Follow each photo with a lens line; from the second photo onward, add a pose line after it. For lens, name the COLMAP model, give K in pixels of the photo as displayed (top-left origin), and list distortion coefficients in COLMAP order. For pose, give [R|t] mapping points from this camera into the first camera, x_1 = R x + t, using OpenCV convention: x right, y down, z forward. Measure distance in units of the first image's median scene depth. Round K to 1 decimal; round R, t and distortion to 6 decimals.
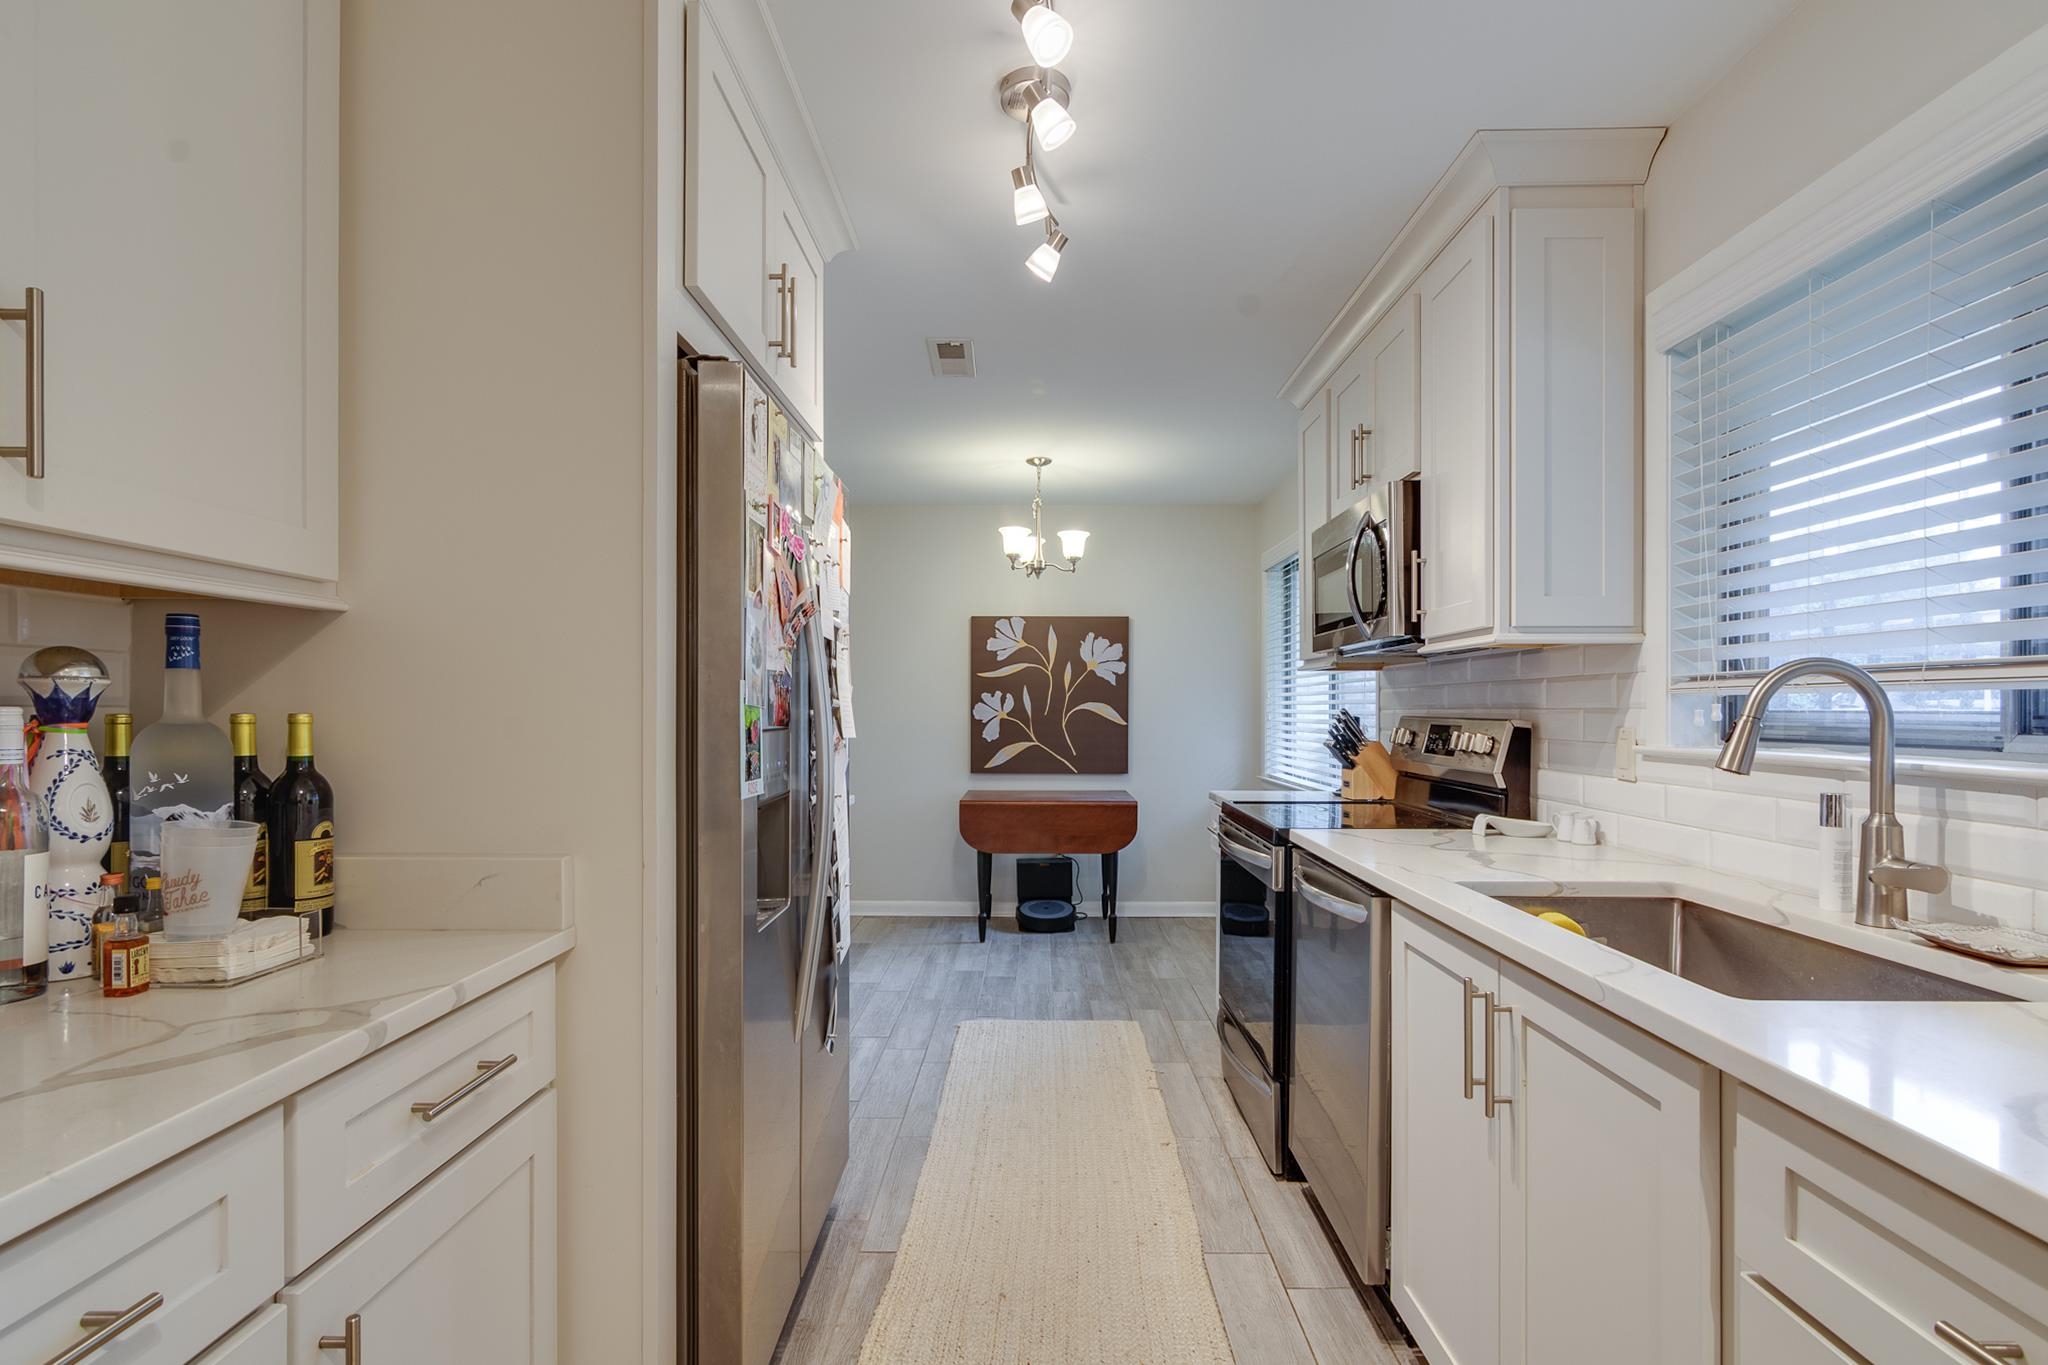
lens RADIAL K [[992.5, 0, 1023.8], [0, 992.5, 688.3], [0, 0, 1]] dist [-0.001223, -0.000017]
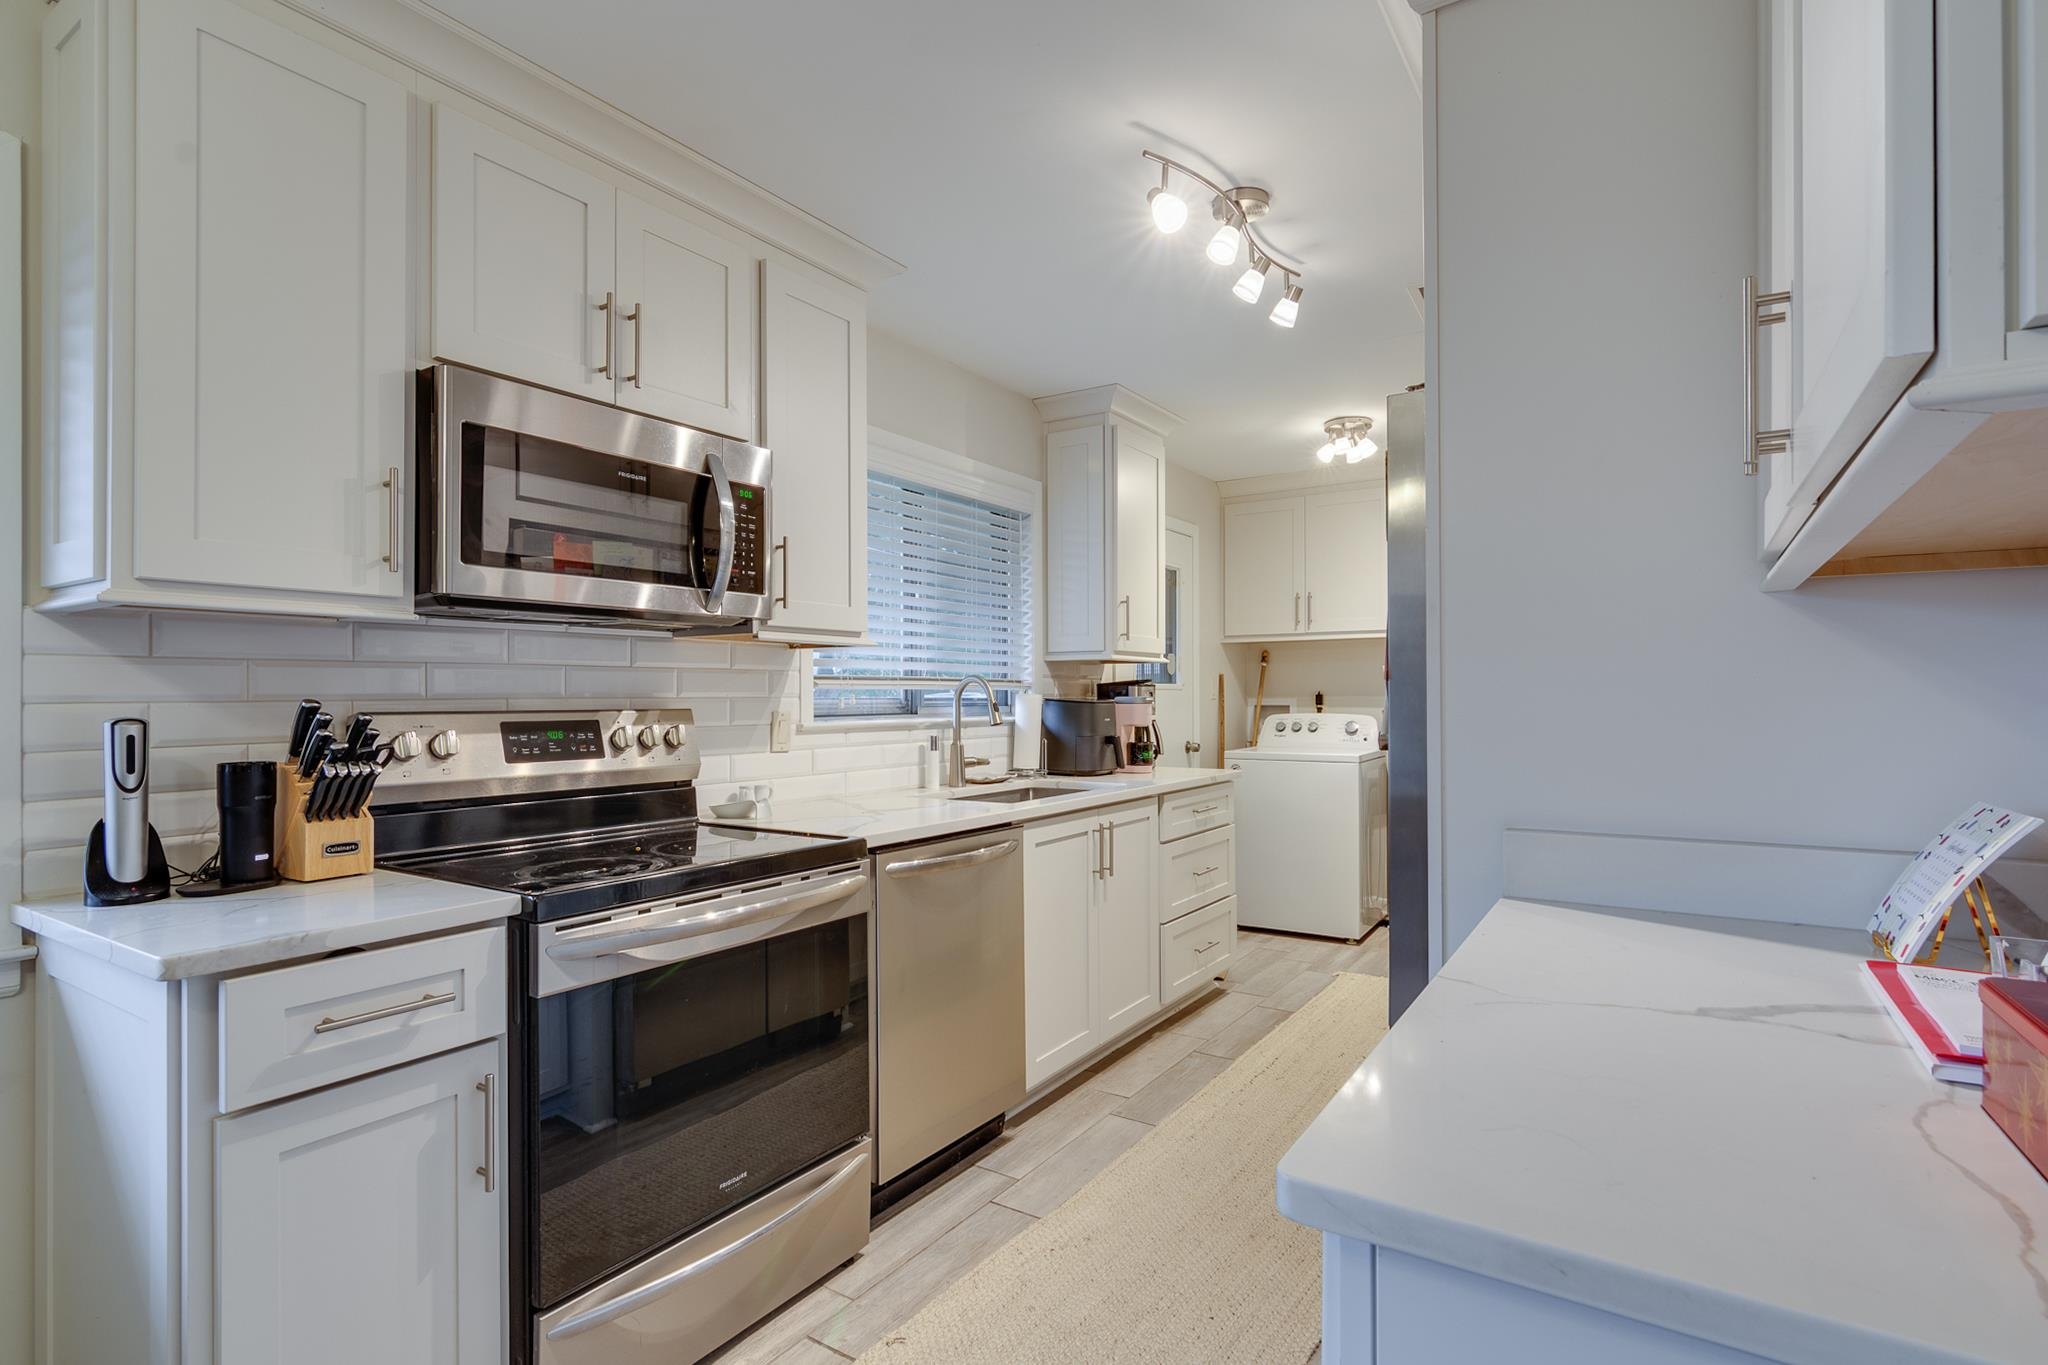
lens RADIAL K [[992.5, 0, 1023.8], [0, 992.5, 688.3], [0, 0, 1]] dist [-0.001223, -0.000017]
pose [[-0.845146, -0.002739, 0.534528, -0.513831], [-0.016070, 0.999665, -0.020286, 0.041518], [-0.534293, -0.025735, -0.844907, 2.698604]]
